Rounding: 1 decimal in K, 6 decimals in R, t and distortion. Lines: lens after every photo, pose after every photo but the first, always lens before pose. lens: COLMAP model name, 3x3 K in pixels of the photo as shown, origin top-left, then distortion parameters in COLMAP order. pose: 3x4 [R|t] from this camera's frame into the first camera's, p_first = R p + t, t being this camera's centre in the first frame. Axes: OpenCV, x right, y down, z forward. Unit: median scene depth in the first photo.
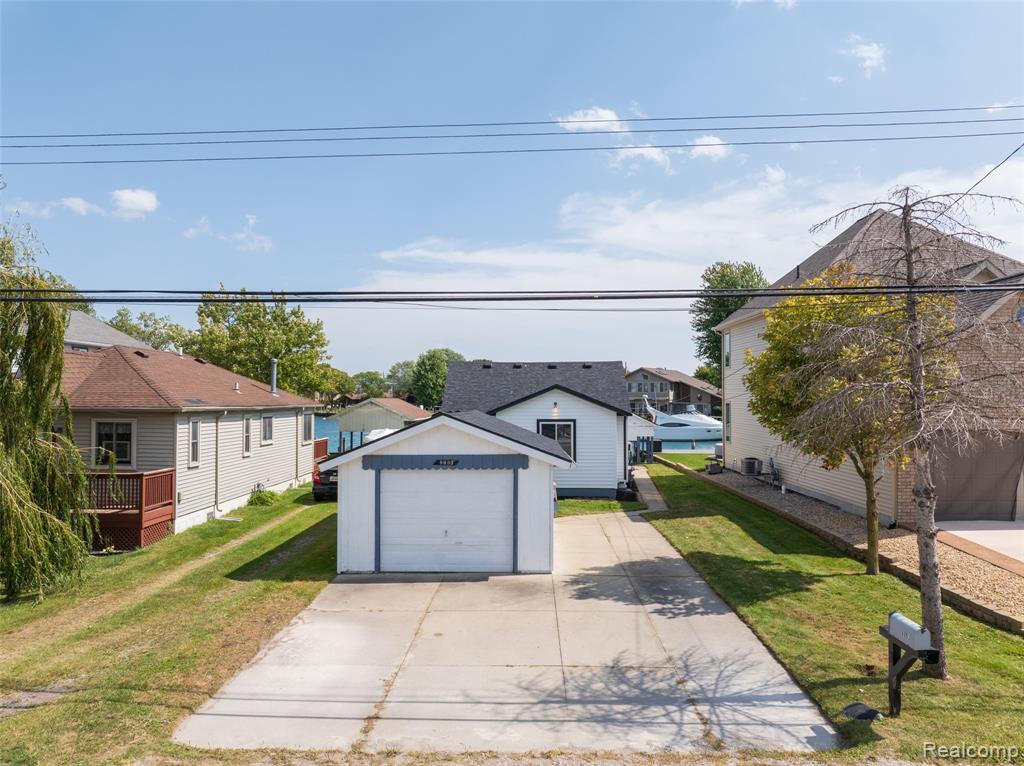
lens RADIAL K [[724.5, 0, 512.0], [0, 724.5, 383.0], [0, 0, 1]] dist [-0.051102, 0.024066]
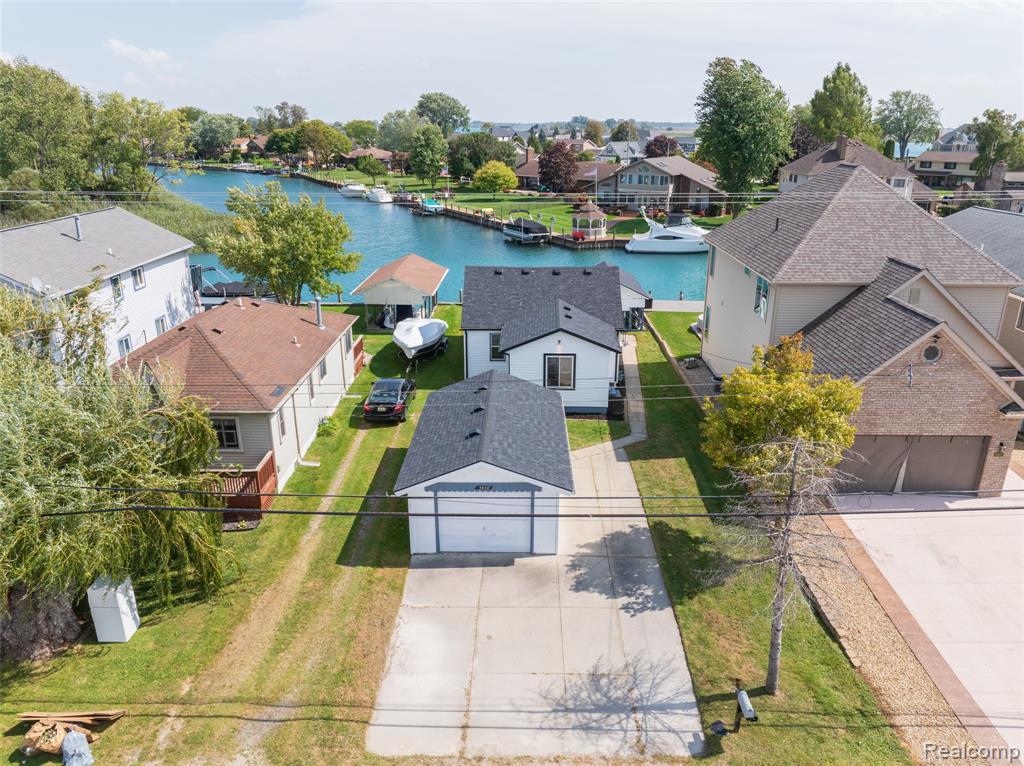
lens RADIAL K [[724.5, 0, 512.0], [0, 724.5, 383.0], [0, 0, 1]] dist [-0.051102, 0.024066]
pose [[0.999973, -0.007136, 0.001832, -0.060217], [0.006003, 0.933345, 0.358930, -0.966836], [-0.004271, -0.358909, 0.933363, -0.409479]]
